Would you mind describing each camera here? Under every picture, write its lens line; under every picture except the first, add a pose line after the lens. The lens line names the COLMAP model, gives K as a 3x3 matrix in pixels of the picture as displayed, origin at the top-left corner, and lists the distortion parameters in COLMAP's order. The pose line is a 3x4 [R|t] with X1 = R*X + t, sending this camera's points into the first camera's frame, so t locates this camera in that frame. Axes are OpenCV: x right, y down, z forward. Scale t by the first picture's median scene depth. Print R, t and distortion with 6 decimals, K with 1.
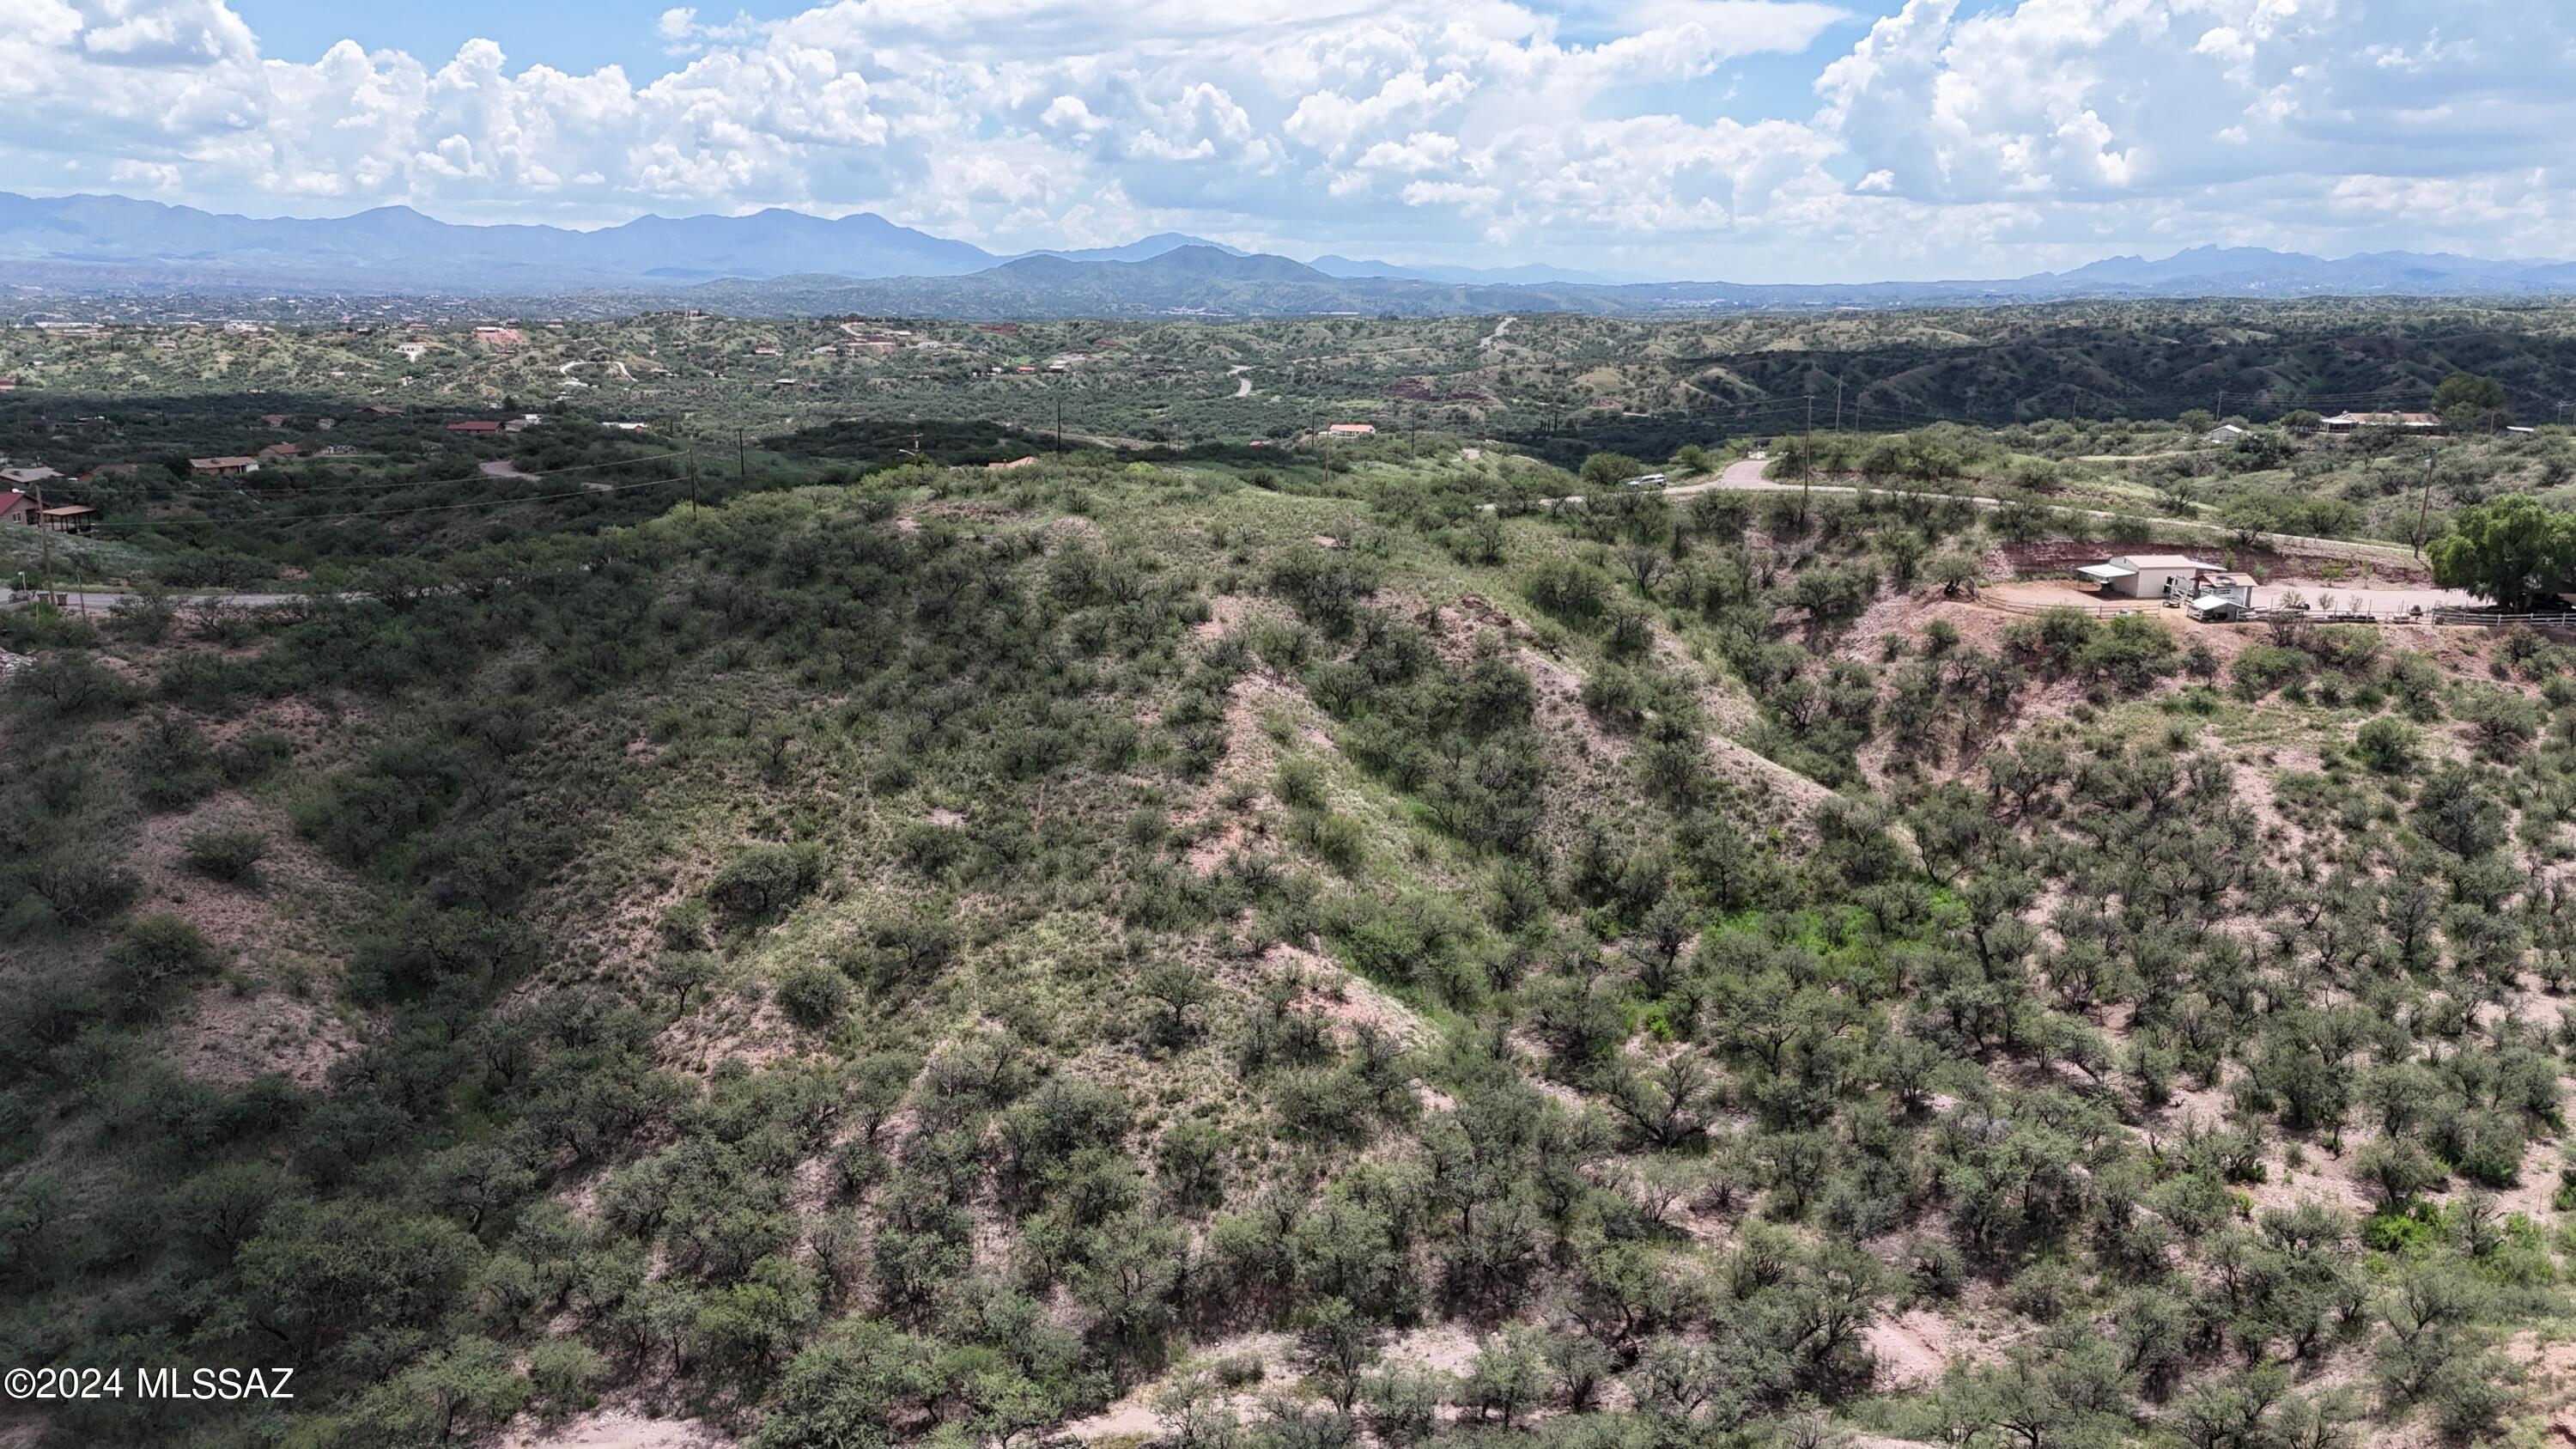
lens RADIAL K [[1877.5, 0, 1284.1], [0, 1877.5, 750.4], [0, 0, 1]] dist [0.086679, -0.089094]
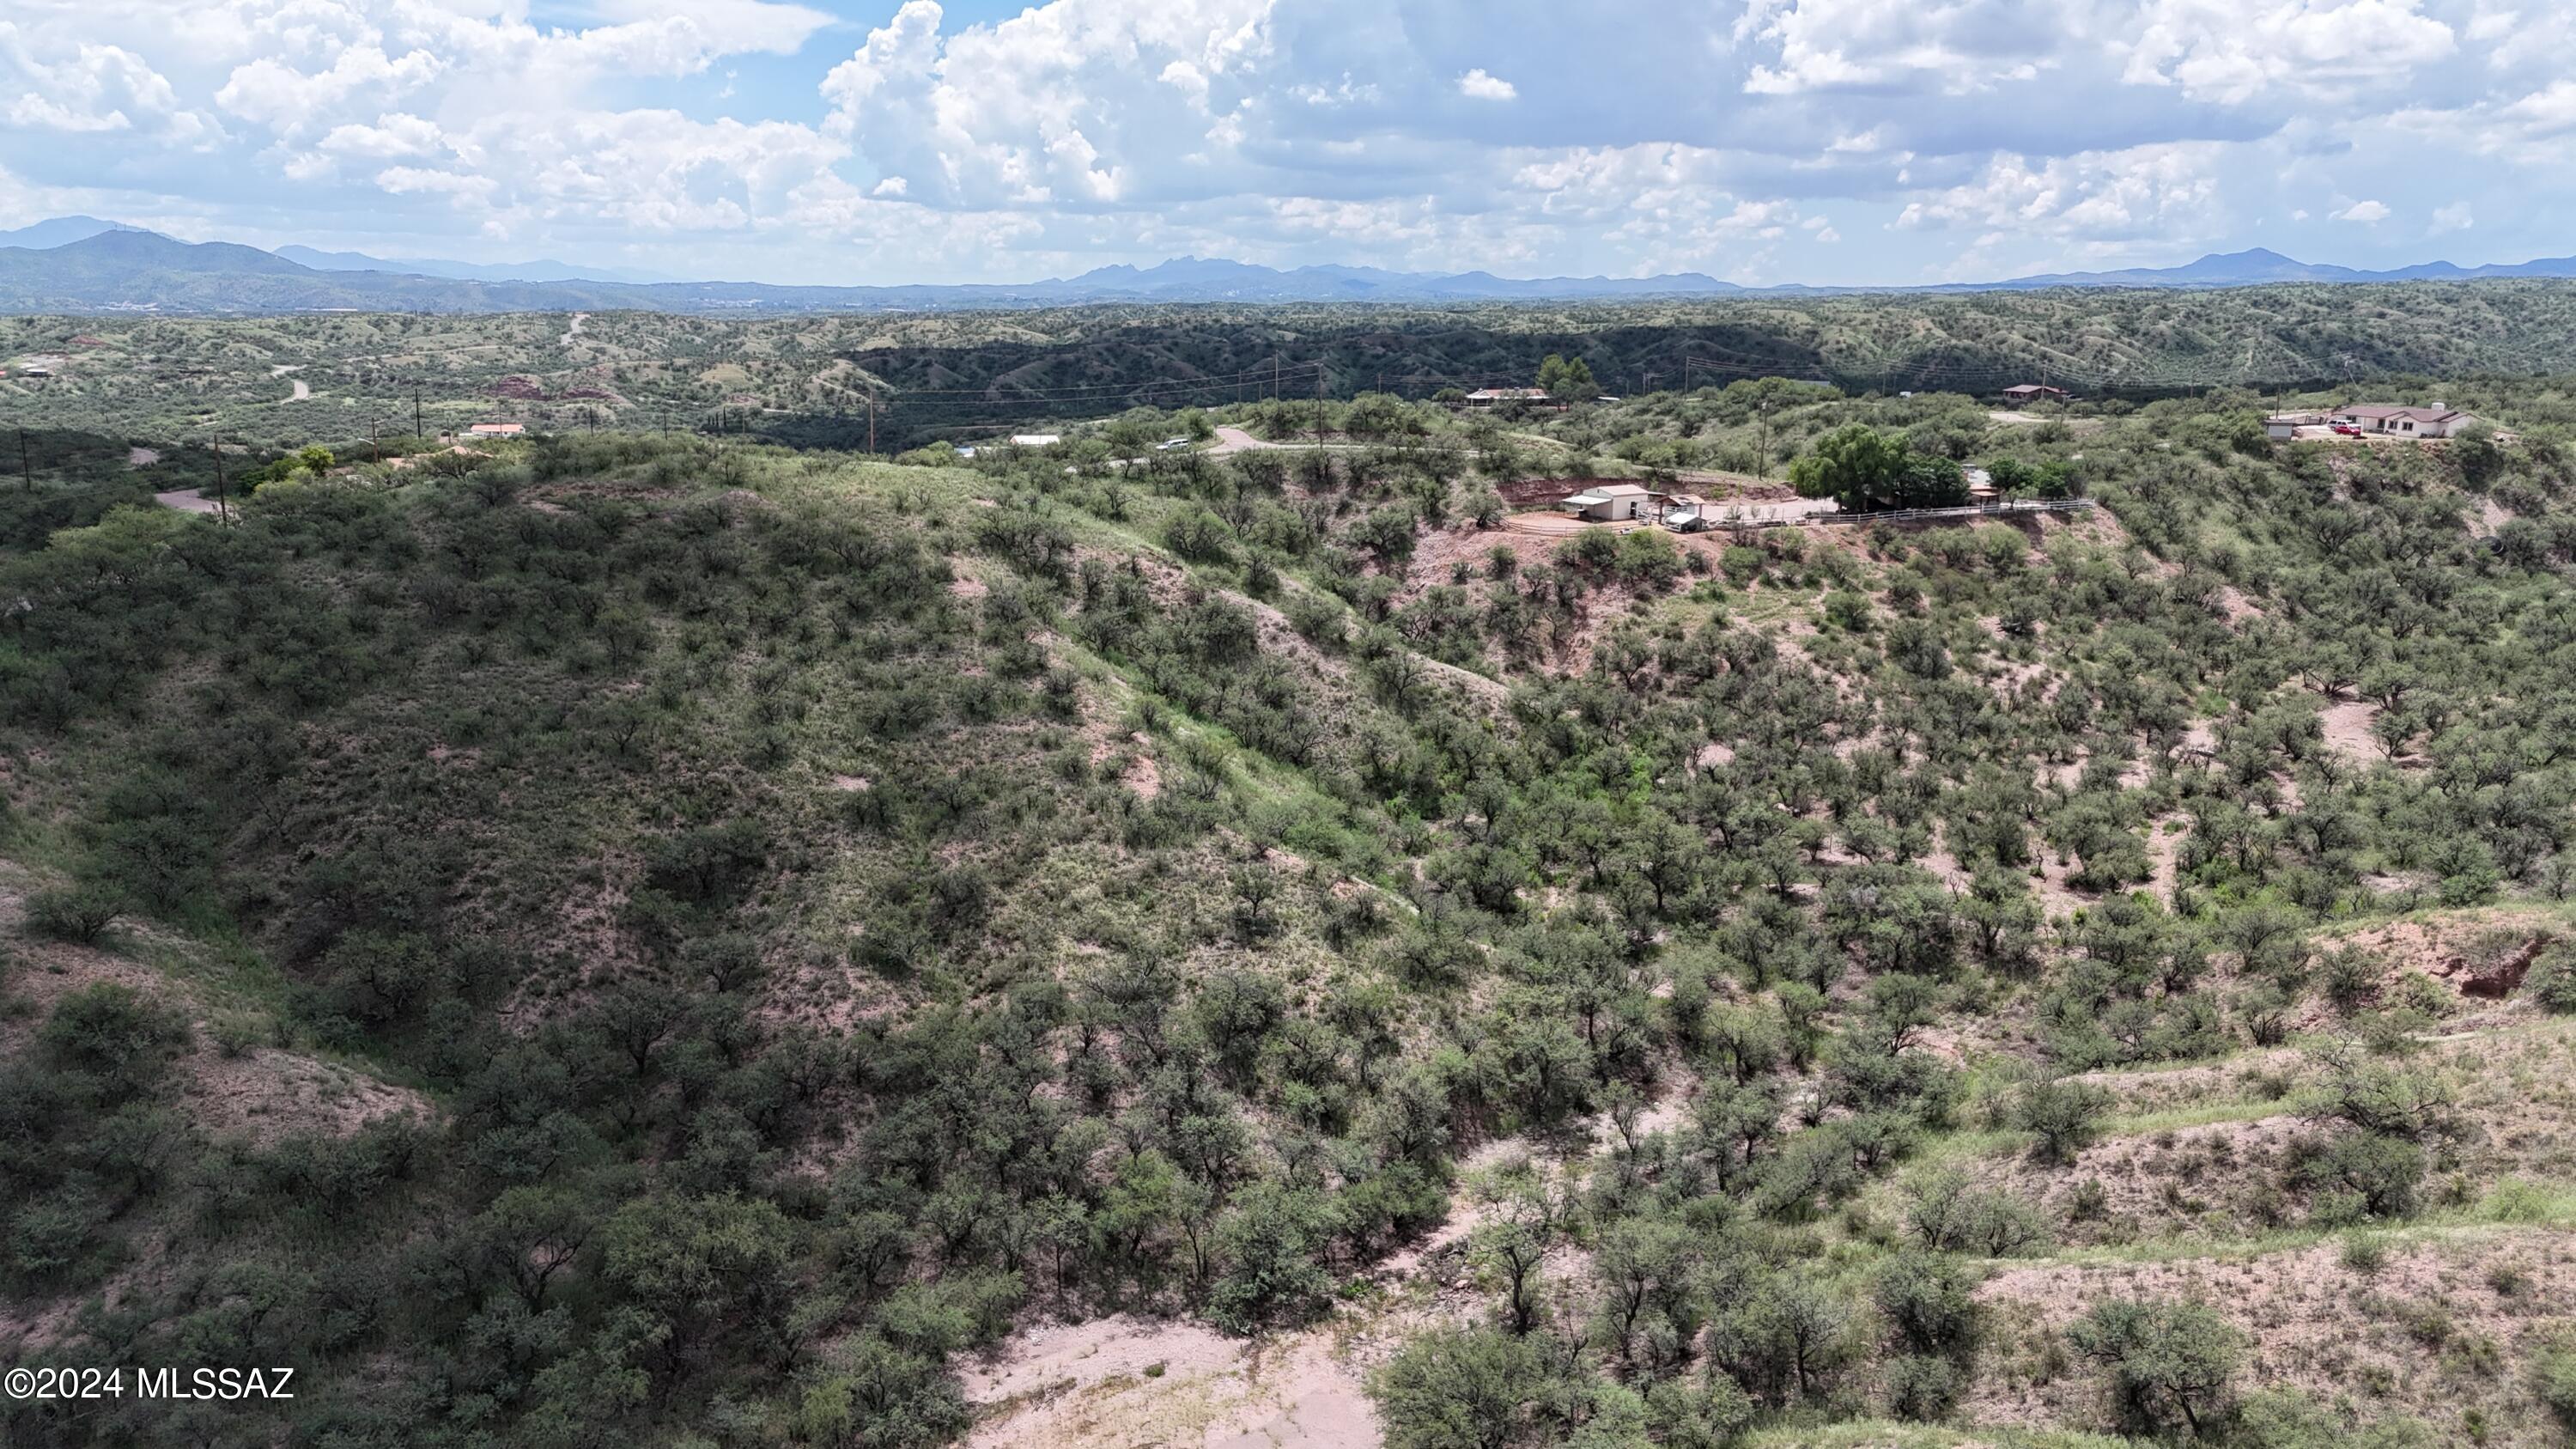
lens RADIAL K [[1877.5, 0, 1284.1], [0, 1877.5, 750.4], [0, 0, 1]] dist [0.086679, -0.089094]
pose [[0.883363, -0.109102, 0.455813, -0.301622], [0.109394, 0.993663, 0.025835, 0.012769], [-0.455743, 0.027041, 0.889700, 0.011329]]
